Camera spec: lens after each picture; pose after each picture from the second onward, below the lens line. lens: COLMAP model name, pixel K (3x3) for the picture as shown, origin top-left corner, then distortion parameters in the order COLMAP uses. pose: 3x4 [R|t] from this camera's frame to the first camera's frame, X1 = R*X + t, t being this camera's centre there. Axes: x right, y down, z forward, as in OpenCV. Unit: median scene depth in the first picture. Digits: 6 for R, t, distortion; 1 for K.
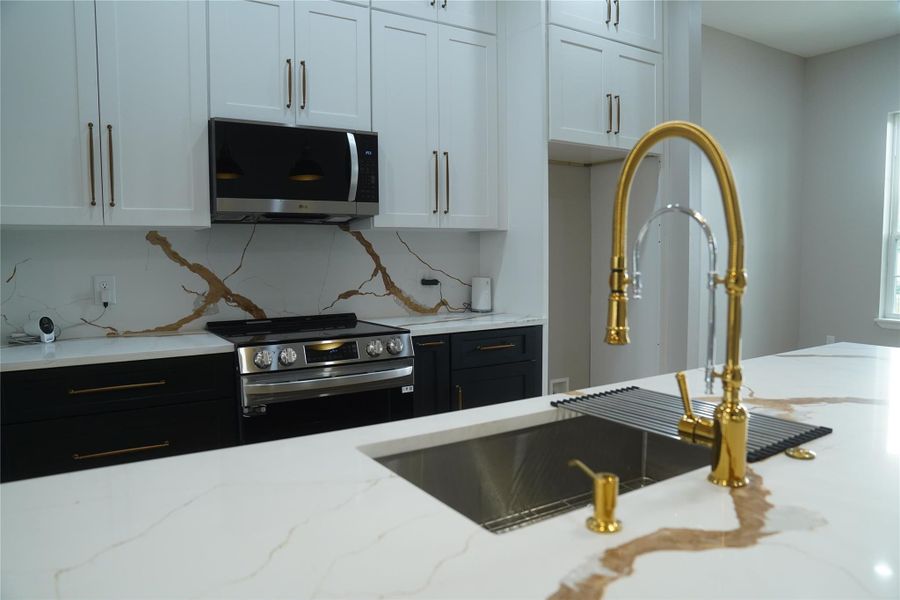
lens RADIAL K [[626.8, 0, 451.7], [0, 626.8, 300.0], [0, 0, 1]] dist [-0.126527, 0.084305]
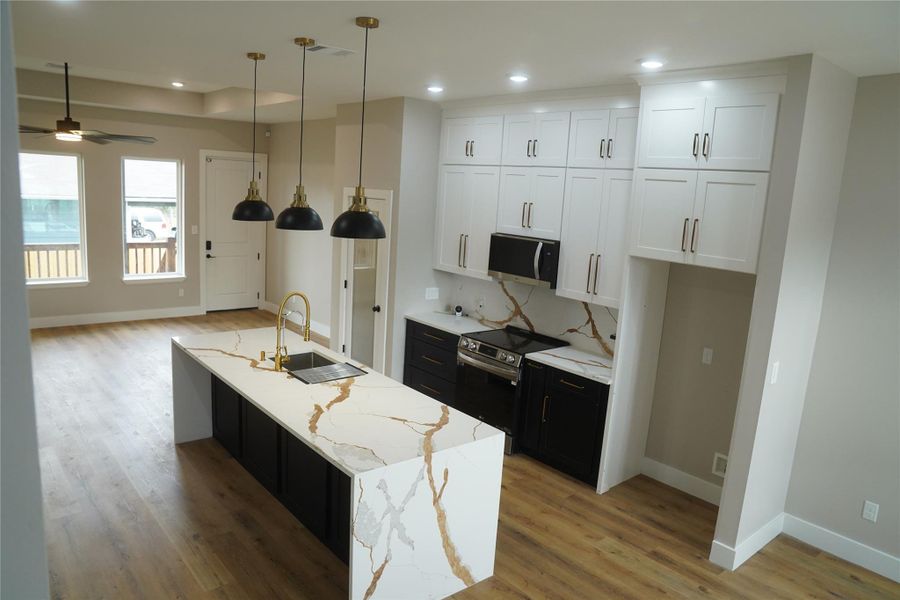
lens RADIAL K [[626.8, 0, 448.5], [0, 626.8, 301.7], [0, 0, 1]] dist [-0.126527, 0.084305]
pose [[0.129159, 0.196061, -0.972048, 1.491636], [-0.136930, 0.974395, 0.178340, -0.358805], [0.982124, 0.110068, 0.152699, 0.433775]]
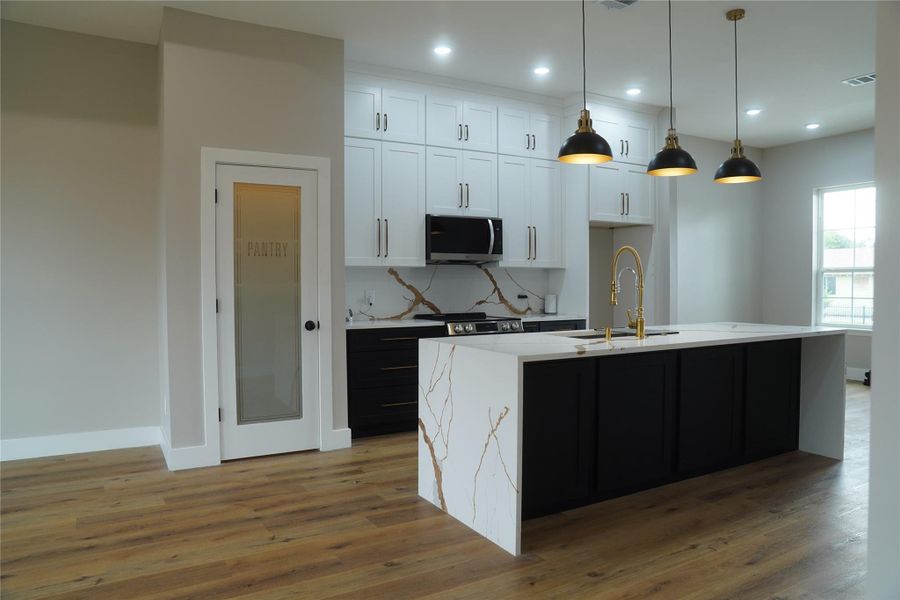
lens RADIAL K [[626.8, 0, 452.5], [0, 626.8, 299.4], [0, 0, 1]] dist [-0.126527, 0.084305]
pose [[0.998848, 0.007232, -0.047443, -0.170509], [-0.009428, 0.998887, -0.046225, 0.072644], [0.047056, 0.046619, 0.997804, -0.909073]]
